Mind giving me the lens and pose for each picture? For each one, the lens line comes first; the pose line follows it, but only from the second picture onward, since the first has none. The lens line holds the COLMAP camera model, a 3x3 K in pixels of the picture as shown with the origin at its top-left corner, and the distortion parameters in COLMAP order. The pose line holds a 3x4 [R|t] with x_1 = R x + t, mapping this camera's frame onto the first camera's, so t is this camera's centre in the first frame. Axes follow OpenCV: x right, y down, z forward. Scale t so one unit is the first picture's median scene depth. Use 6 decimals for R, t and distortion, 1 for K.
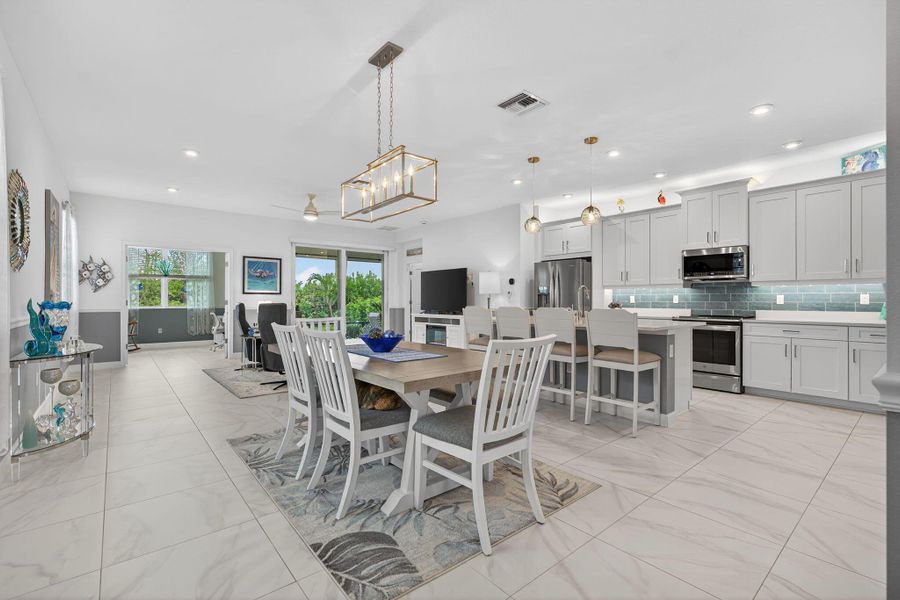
lens RADIAL K [[400.9, 0, 449.6], [0, 400.9, 297.6], [0, 0, 1]] dist [-0.002239, 0.001219]
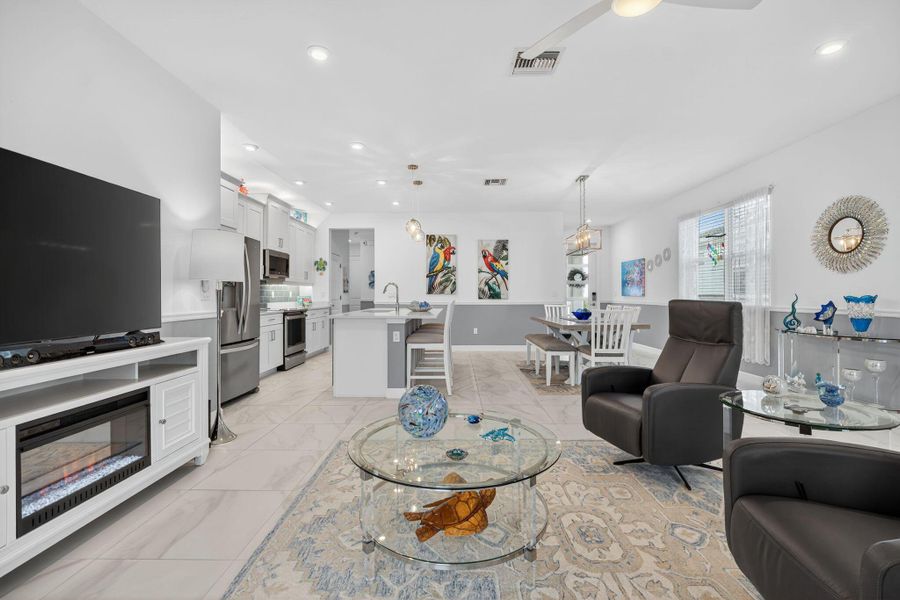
lens RADIAL K [[400.9, 0, 448.4], [0, 400.9, 291.0], [0, 0, 1]] dist [-0.002239, 0.001219]
pose [[-0.755015, 0.007171, 0.655668, -0.428021], [-0.002396, 0.999903, -0.013694, 0.007898], [-0.655703, -0.011910, -0.754925, 1.294730]]
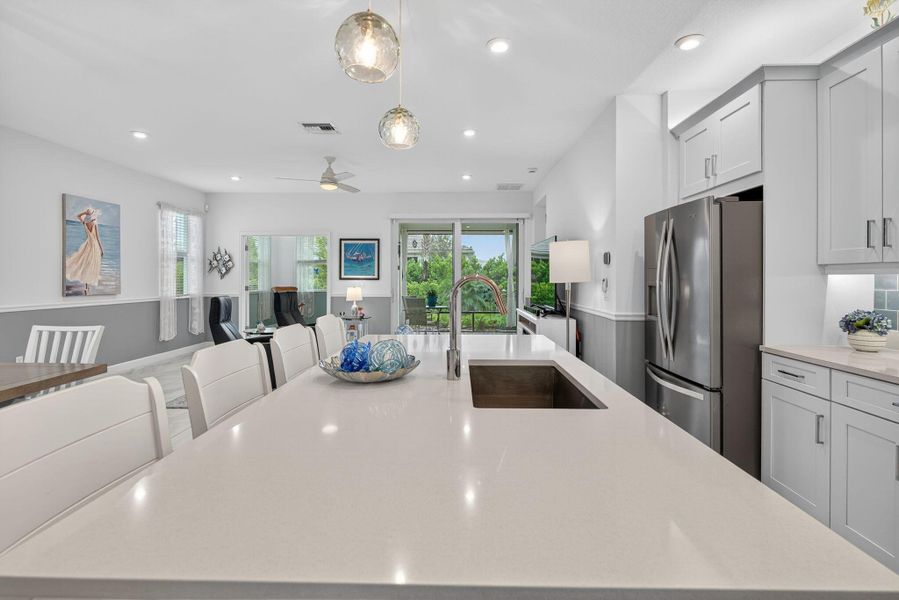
lens RADIAL K [[426.2, 0, 448.8], [0, 426.2, 276.3], [0, 0, 1]] dist [-0.002154, -0.000220]
pose [[0.751905, -0.001230, -0.659270, 0.390930], [0.002785, 0.999995, 0.001310, -0.021081], [0.659265, -0.002821, 0.751905, 0.517623]]
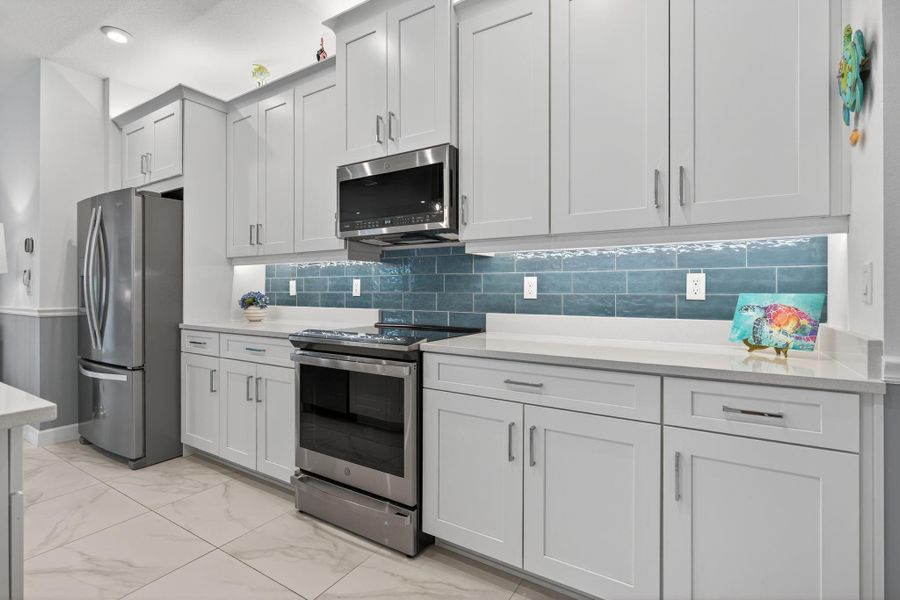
lens RADIAL K [[426.7, 0, 445.2], [0, 426.7, 288.4], [0, 0, 1]] dist [-0.002154, -0.000220]
pose [[0.950469, 0.000172, 0.310821, 0.474826], [-0.000921, 0.999997, 0.002263, 0.003900], [-0.310820, -0.002437, 0.950466, 0.478332]]
